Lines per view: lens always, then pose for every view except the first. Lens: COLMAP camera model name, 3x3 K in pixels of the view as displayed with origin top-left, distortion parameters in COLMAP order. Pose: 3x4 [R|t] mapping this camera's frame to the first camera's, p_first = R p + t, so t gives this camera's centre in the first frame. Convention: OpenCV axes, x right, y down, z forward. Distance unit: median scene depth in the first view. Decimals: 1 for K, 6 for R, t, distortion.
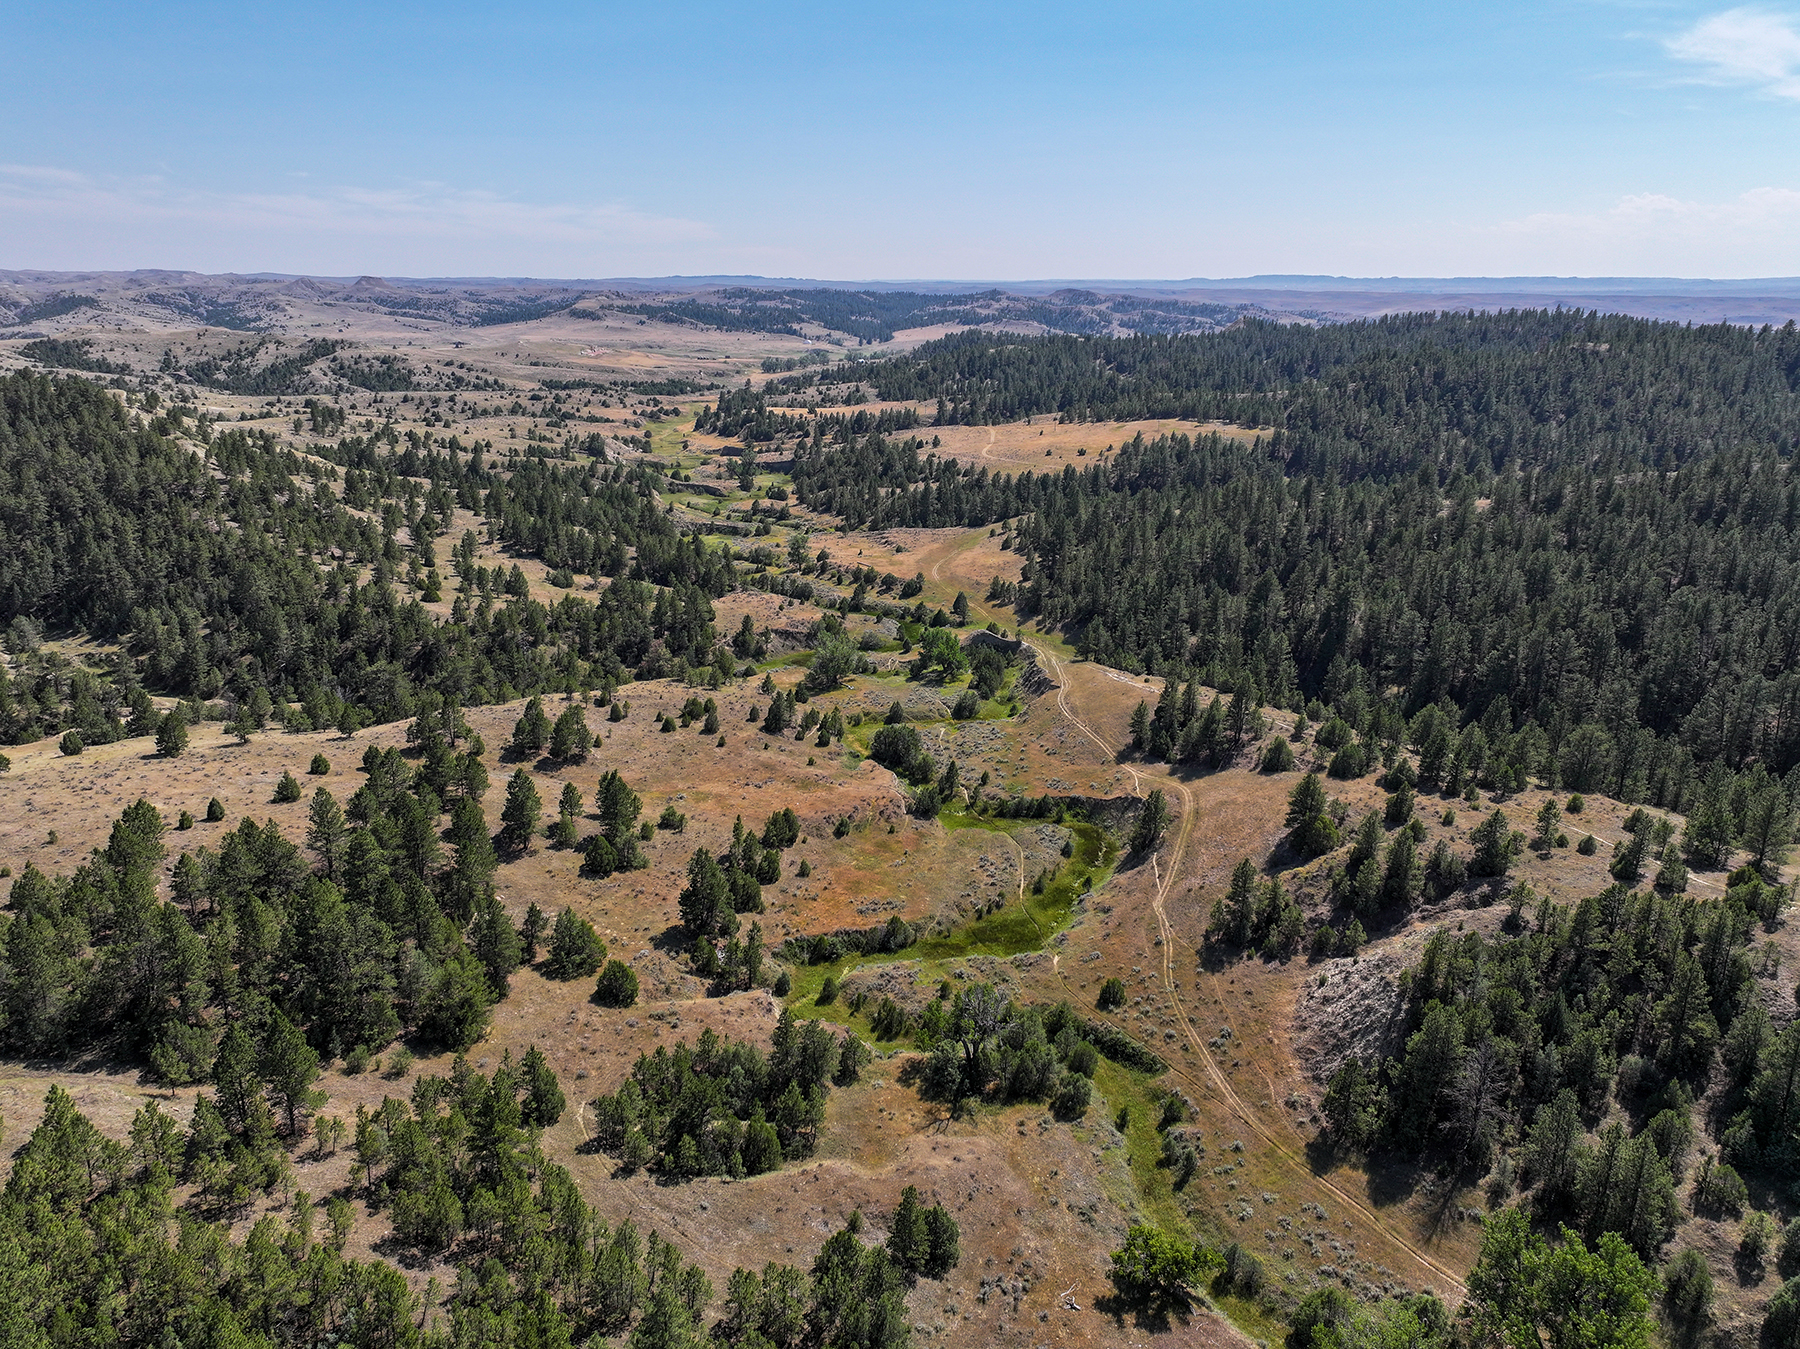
lens RADIAL K [[1262.5, 0, 904.3], [0, 1262.5, 672.7], [0, 0, 1]] dist [-0.004106, 0.026347]
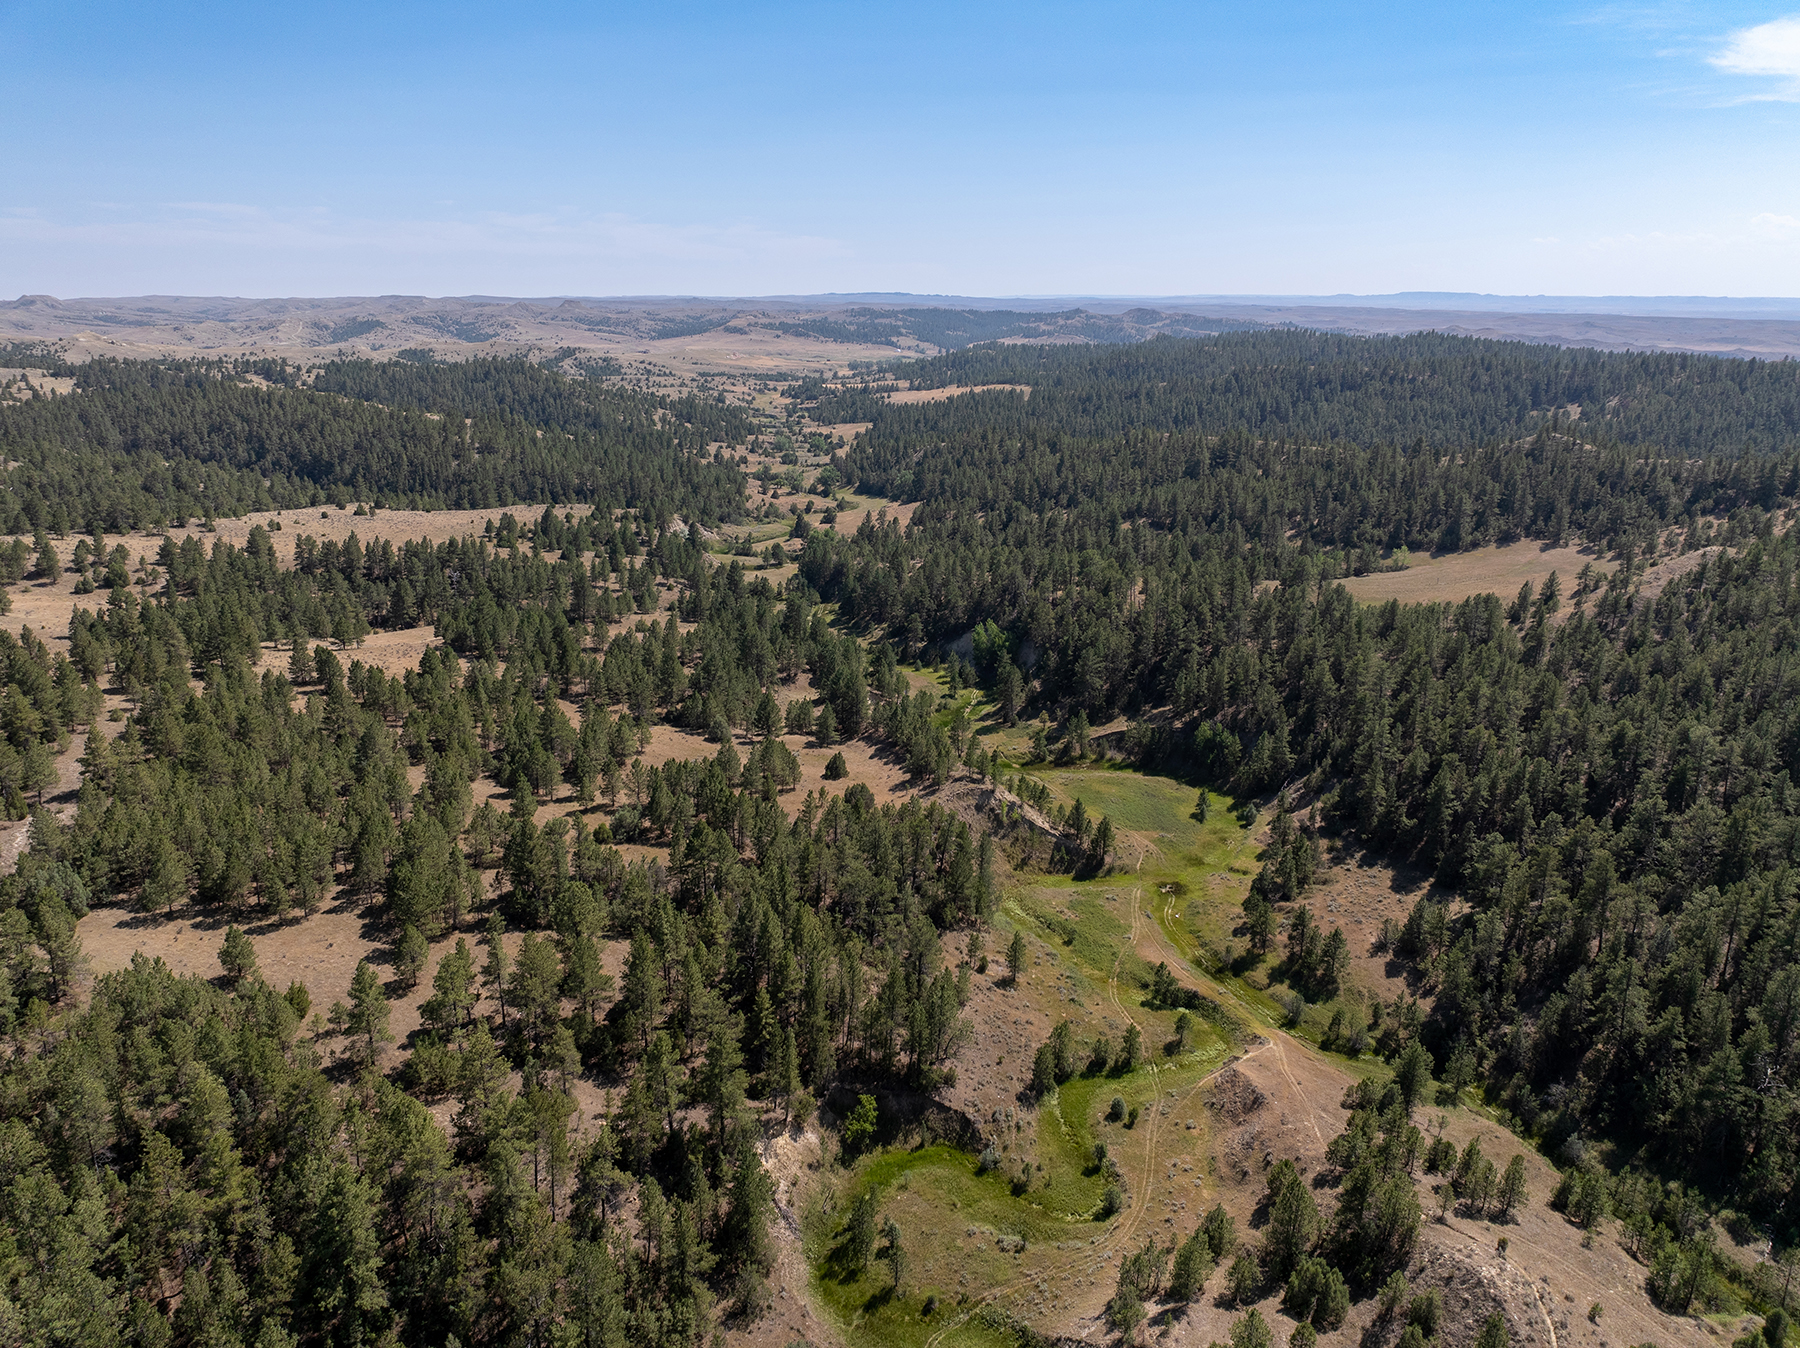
lens RADIAL K [[1272.0, 0, 897.3], [0, 1272.0, 674.4], [0, 0, 1]] dist [-0.026264, -0.001883]
pose [[0.991932, 0.032414, -0.122556, 0.087509], [-0.033693, 0.999397, -0.008377, 0.079215], [0.122211, 0.012438, 0.992426, -0.284051]]
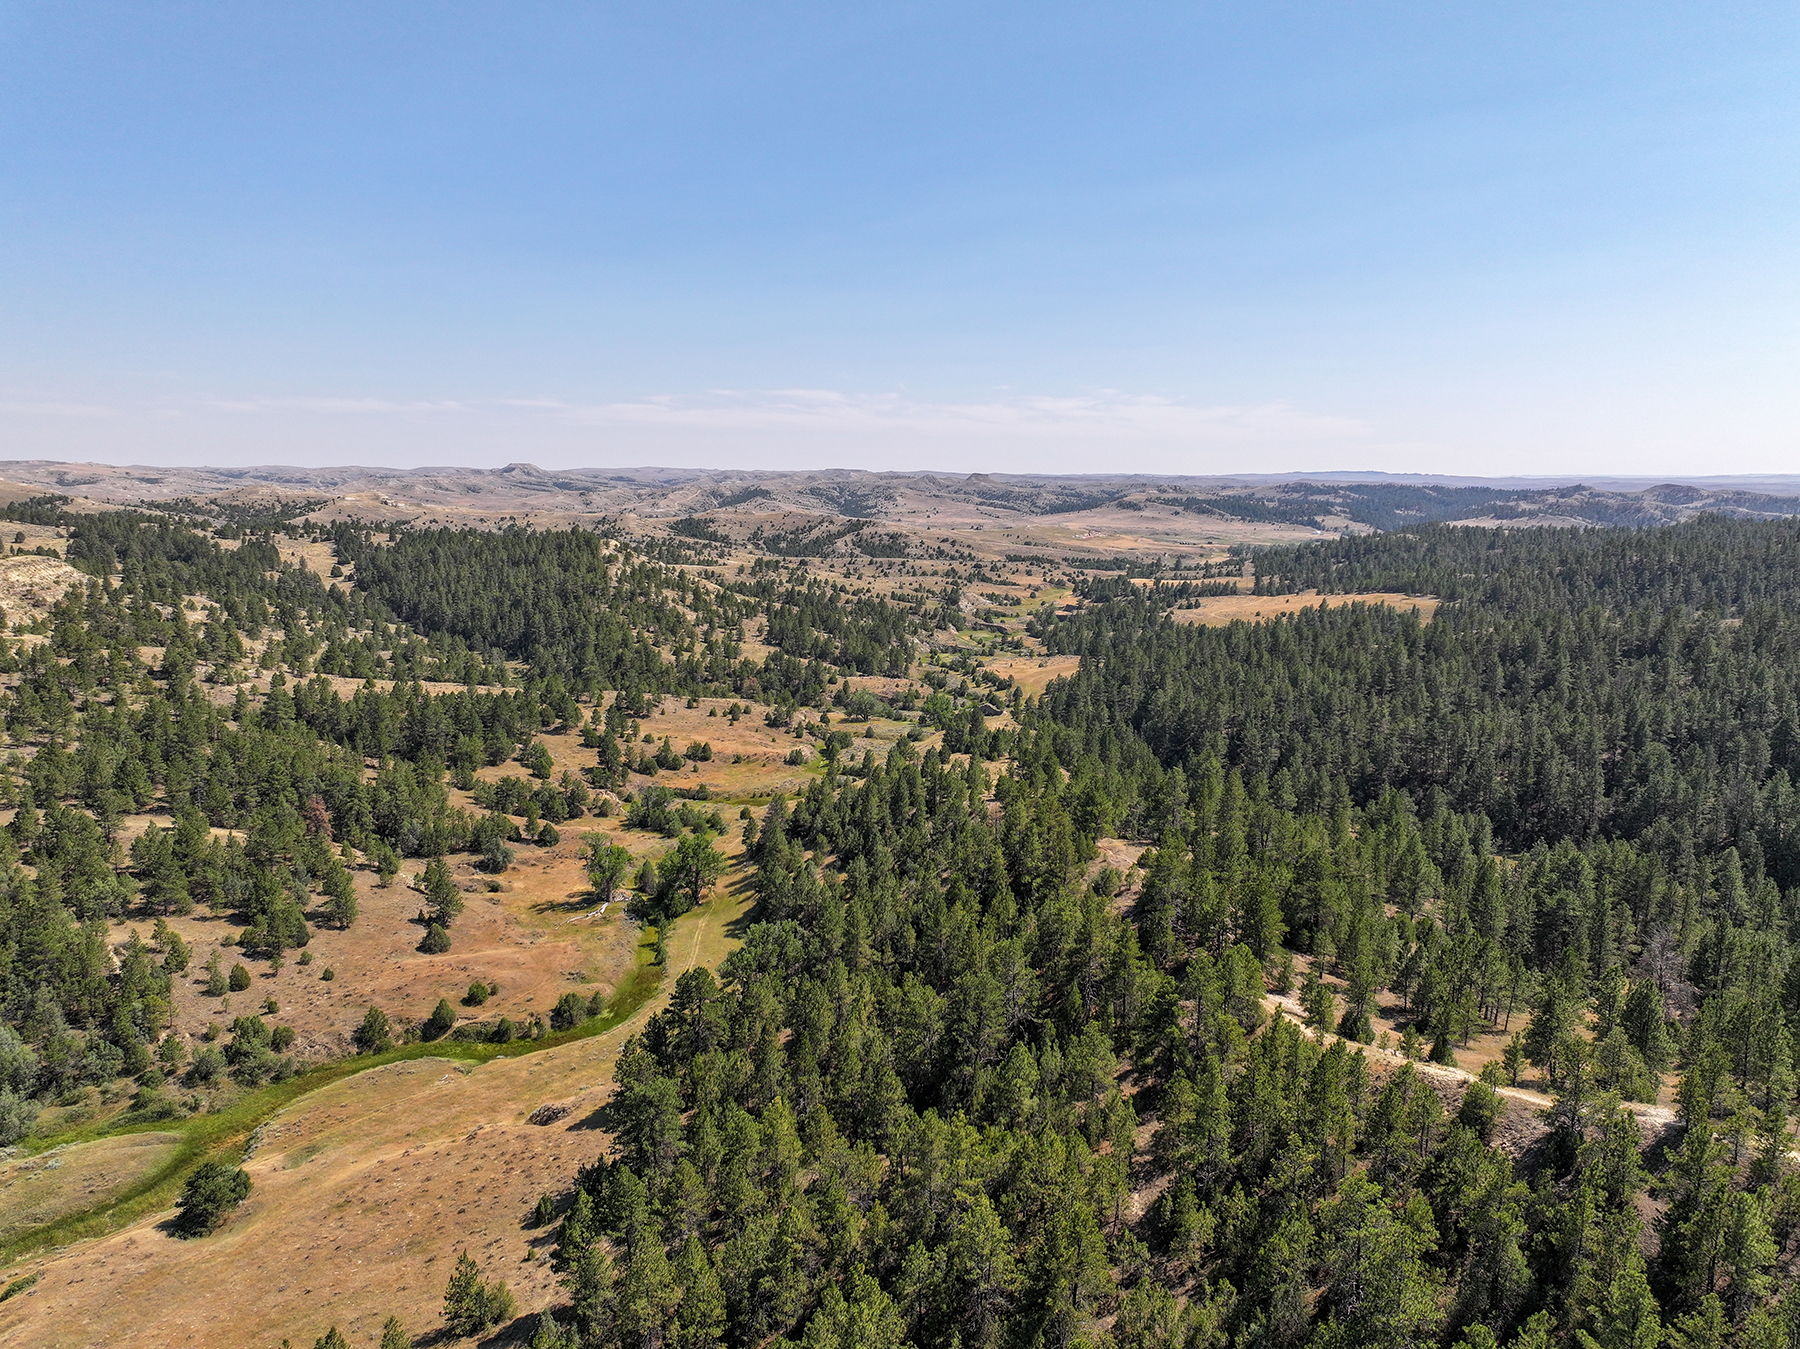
lens RADIAL K [[1262.5, 0, 906.4], [0, 1262.5, 673.8], [0, 0, 1]] dist [-0.004106, 0.026347]
pose [[0.885735, 0.071189, -0.458699, 0.100475], [-0.137257, 0.984149, -0.112303, 0.016831], [0.443434, 0.162430, 0.881466, -0.053205]]
